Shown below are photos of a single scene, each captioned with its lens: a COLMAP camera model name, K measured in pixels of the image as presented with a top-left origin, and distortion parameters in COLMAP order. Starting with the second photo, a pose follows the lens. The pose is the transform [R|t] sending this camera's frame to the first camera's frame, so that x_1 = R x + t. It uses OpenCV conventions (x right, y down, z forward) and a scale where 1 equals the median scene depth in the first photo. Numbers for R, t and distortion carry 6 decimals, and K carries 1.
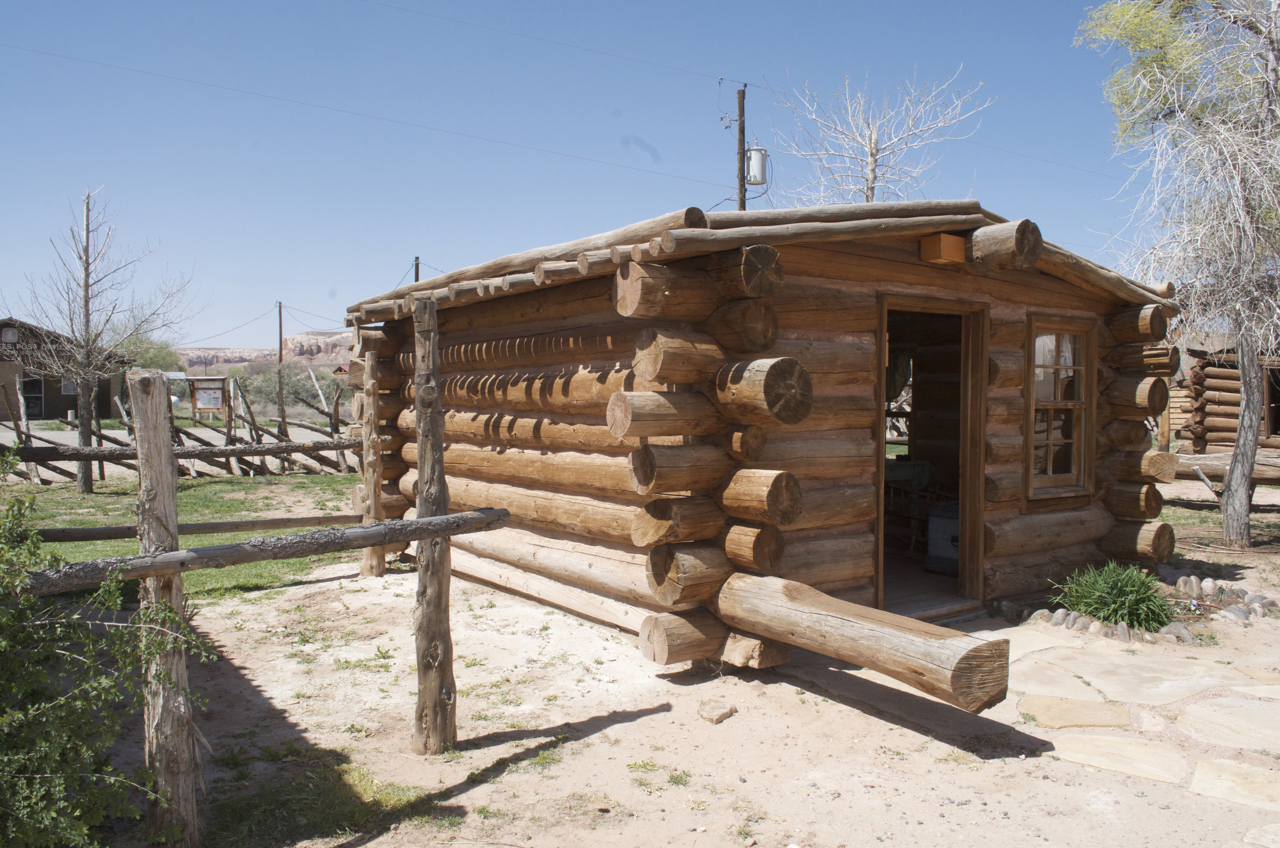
lens RADIAL K [[1013.0, 0, 642.9], [0, 1013.0, 431.0], [0, 0, 1]] dist [-0.086807, 0.013559]
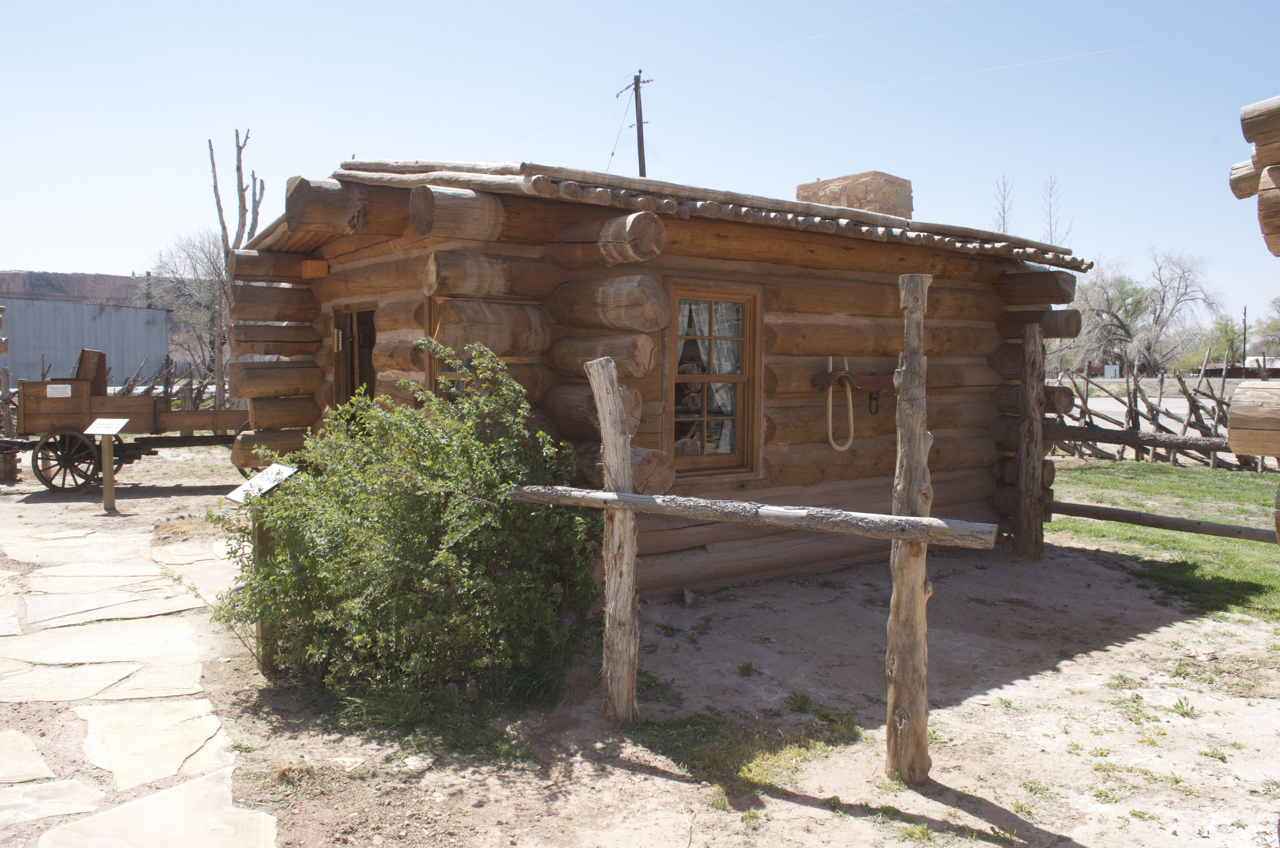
lens RADIAL K [[1013.0, 0, 642.9], [0, 1013.0, 431.0], [0, 0, 1]] dist [-0.086807, 0.013559]
pose [[0.064478, 0.056227, -0.996334, 0.464828], [-0.047533, 0.997451, 0.053214, -0.019110], [0.996786, 0.043928, 0.066986, 0.501800]]
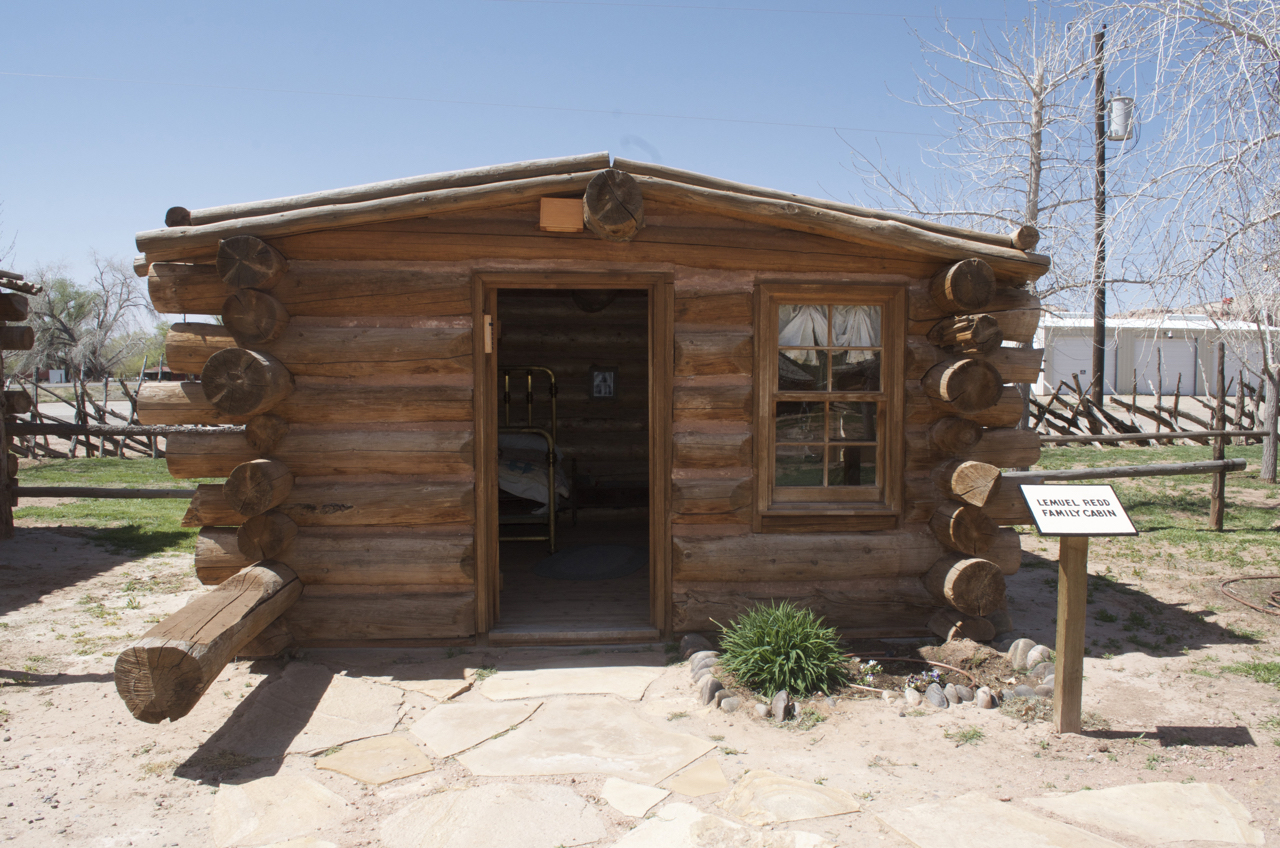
lens RADIAL K [[1013.0, 0, 642.9], [0, 1013.0, 431.0], [0, 0, 1]] dist [-0.086807, 0.013559]
pose [[0.863198, 0.022544, -0.504362, 0.823729], [-0.017319, 0.999737, 0.015045, -0.010336], [0.504569, -0.004252, 0.863361, 0.294011]]
